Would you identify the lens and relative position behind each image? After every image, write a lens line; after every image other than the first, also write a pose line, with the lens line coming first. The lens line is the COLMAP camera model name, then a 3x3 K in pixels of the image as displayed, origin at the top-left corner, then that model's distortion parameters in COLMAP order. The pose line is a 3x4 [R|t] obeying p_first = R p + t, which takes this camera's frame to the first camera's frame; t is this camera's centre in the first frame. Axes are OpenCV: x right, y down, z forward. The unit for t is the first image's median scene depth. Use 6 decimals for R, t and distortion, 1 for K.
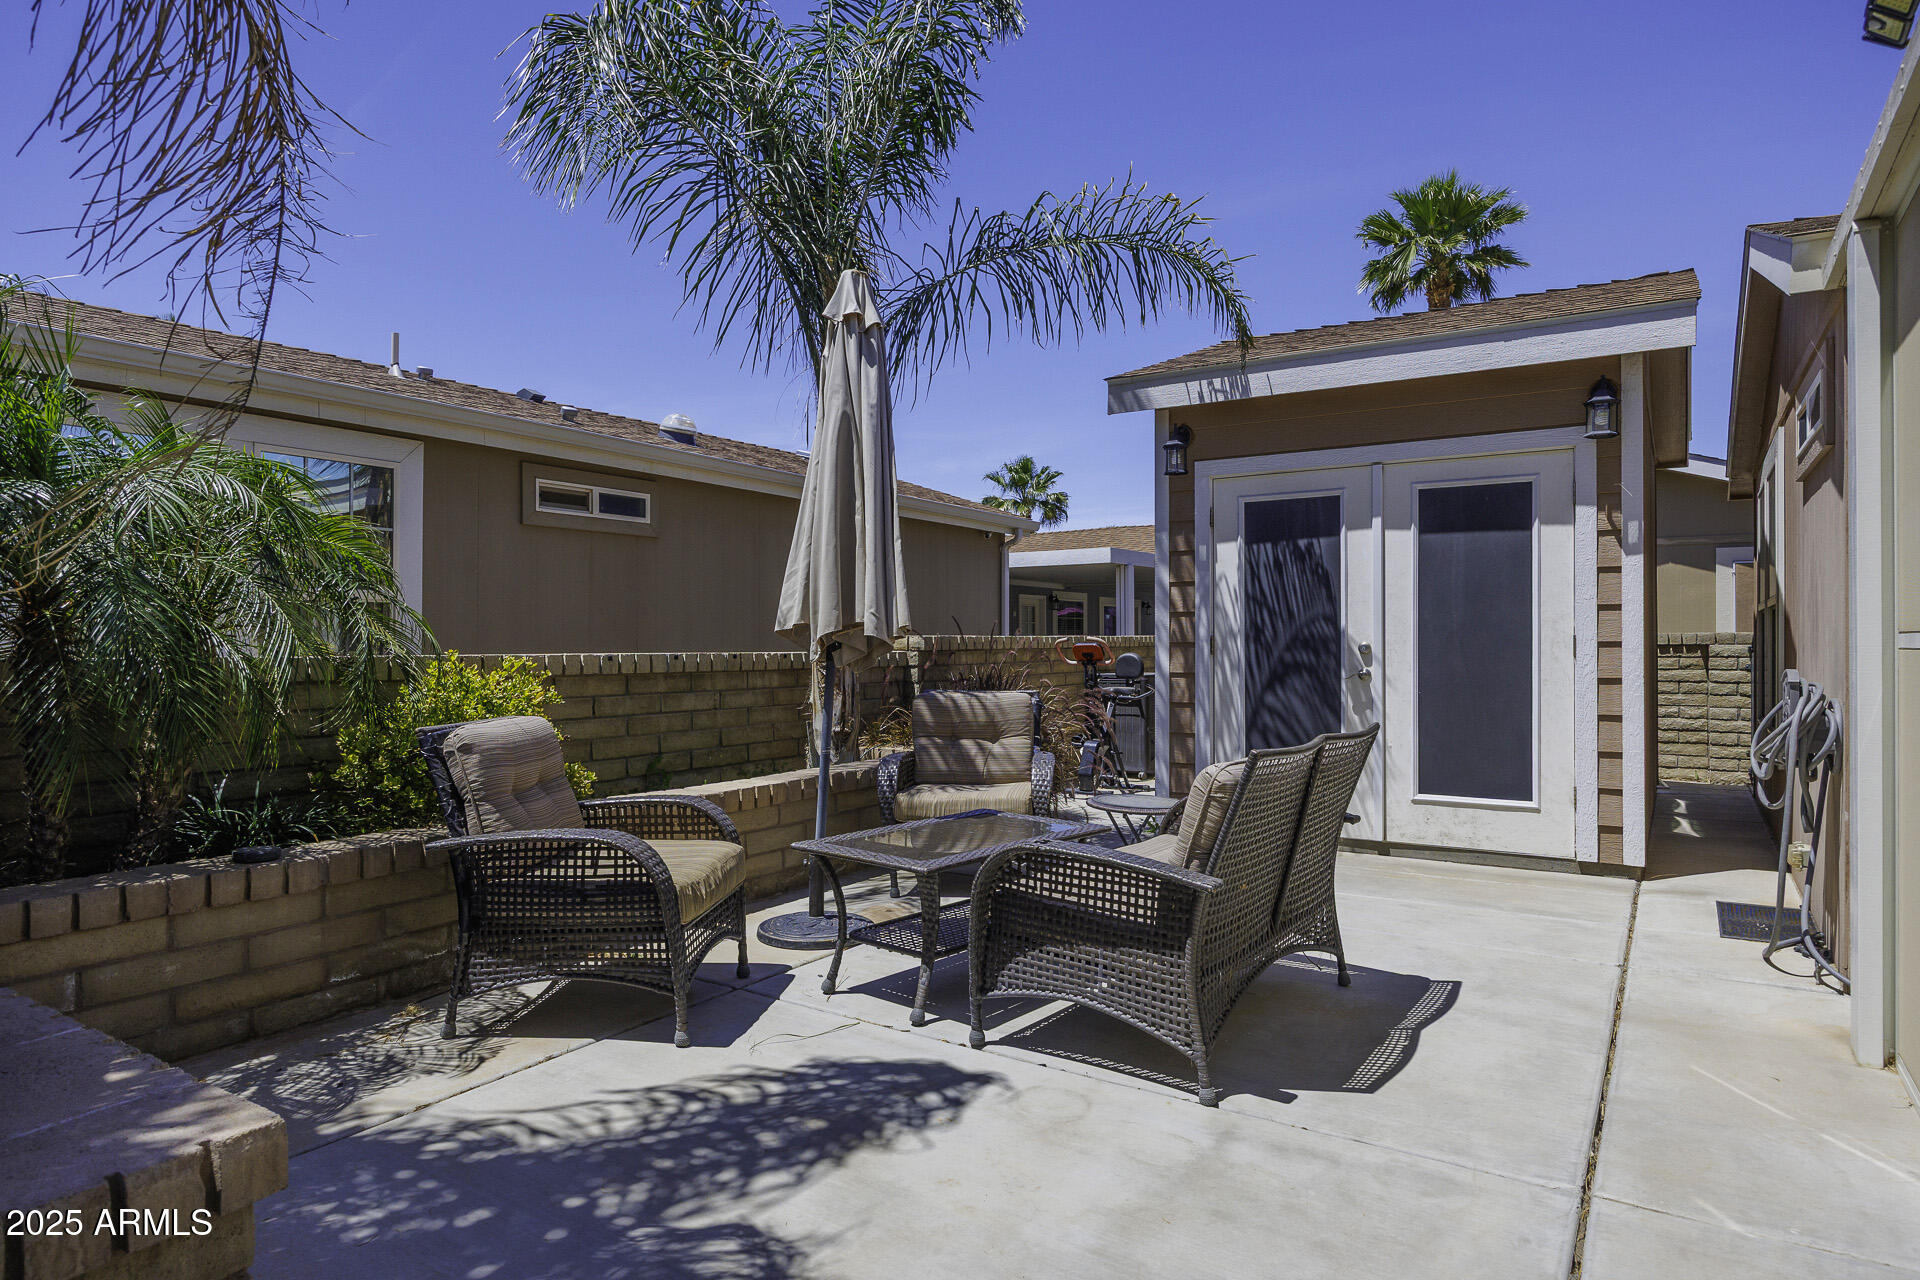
lens RADIAL K [[1107.6, 0, 951.0], [0, 1107.6, 637.4], [0, 0, 1]] dist [0.010528, 0.000875]
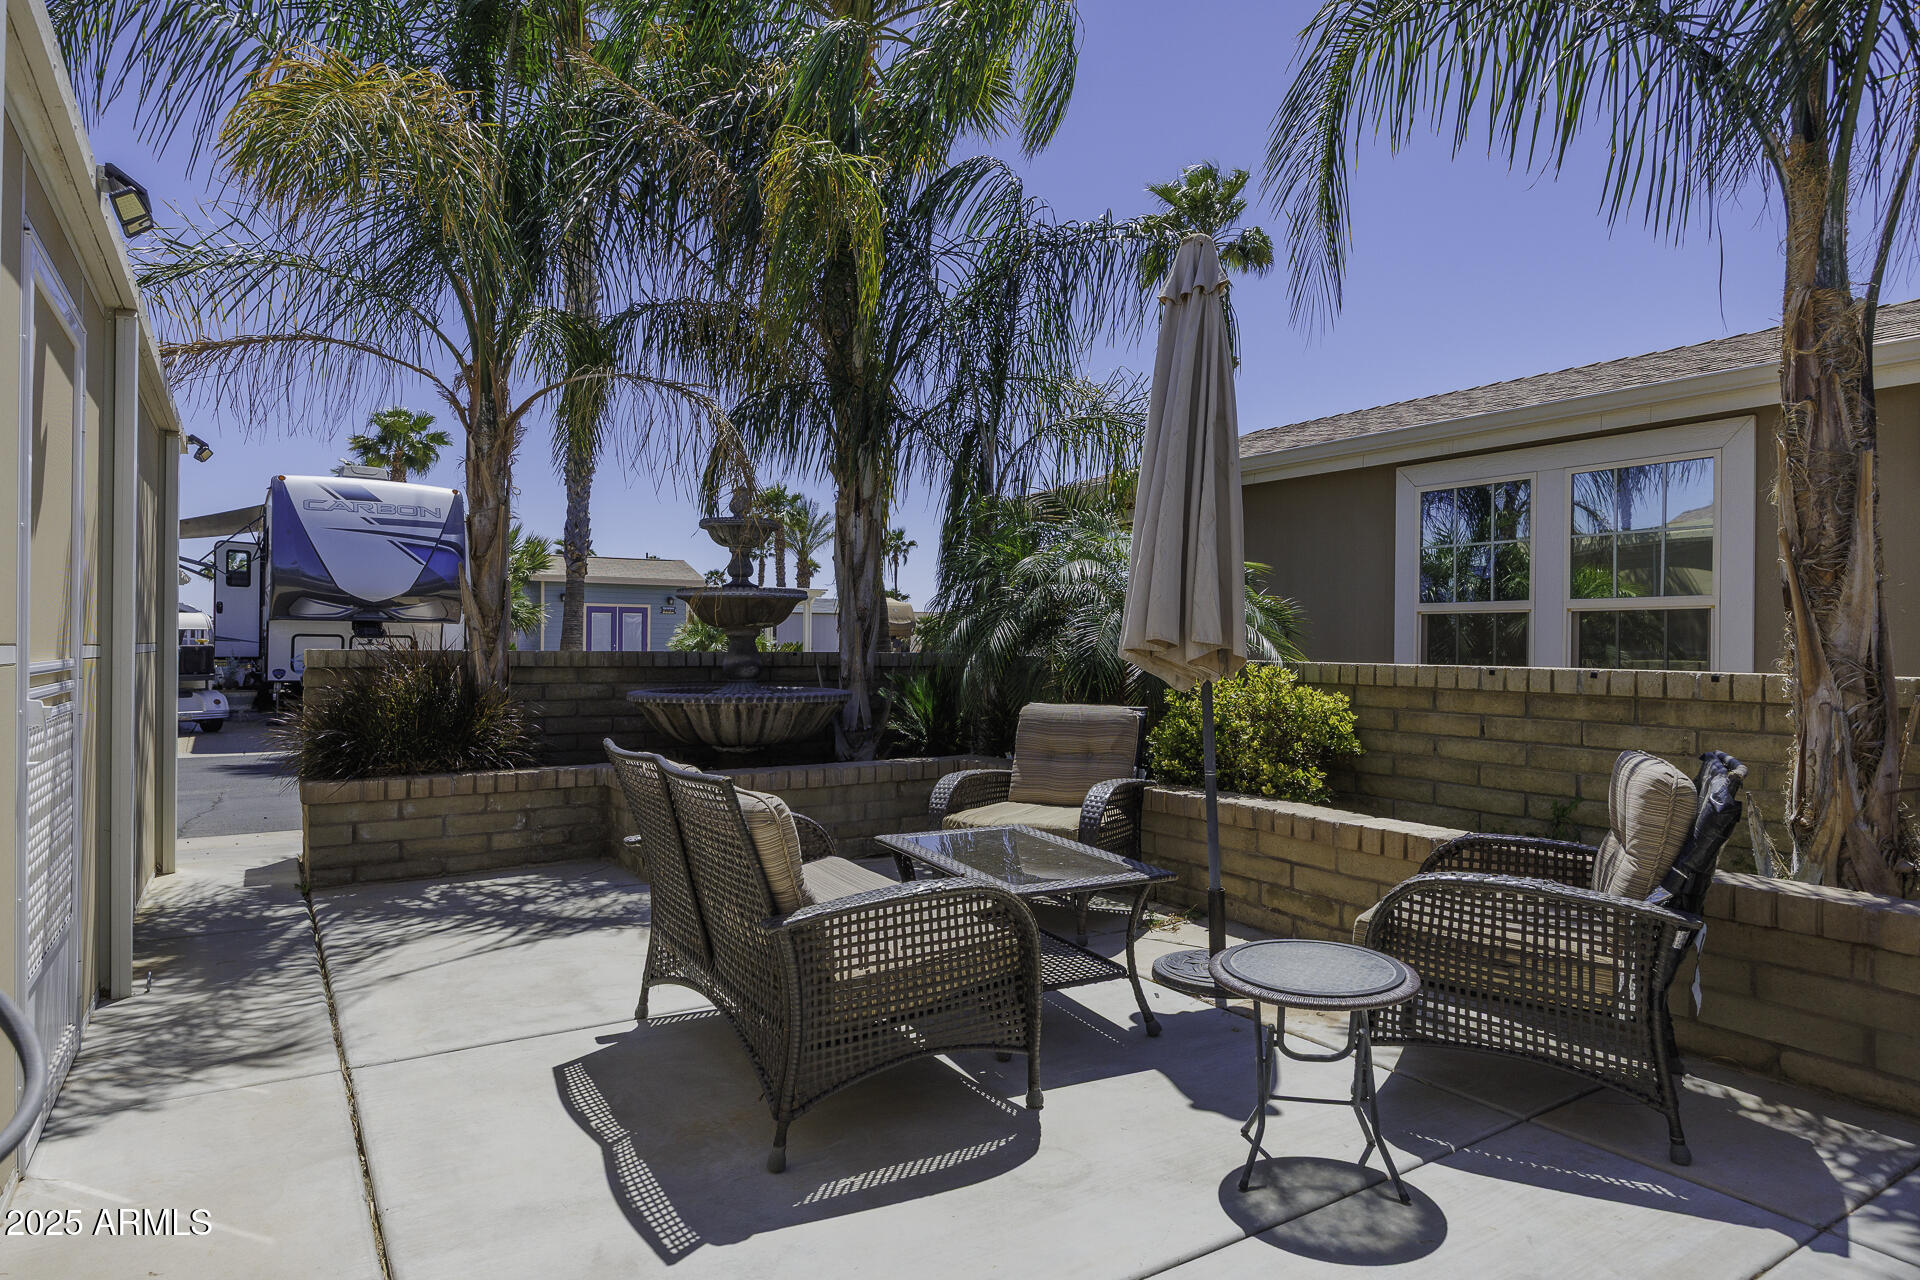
lens RADIAL K [[1107.6, 0, 952.2], [0, 1107.6, 642.6], [0, 0, 1]] dist [0.010528, 0.000875]
pose [[-0.415140, 0.000672, -0.909757, 0.770110], [0.001282, 0.999999, 0.000154, -0.005626], [0.909757, -0.001102, -0.415141, 1.152119]]
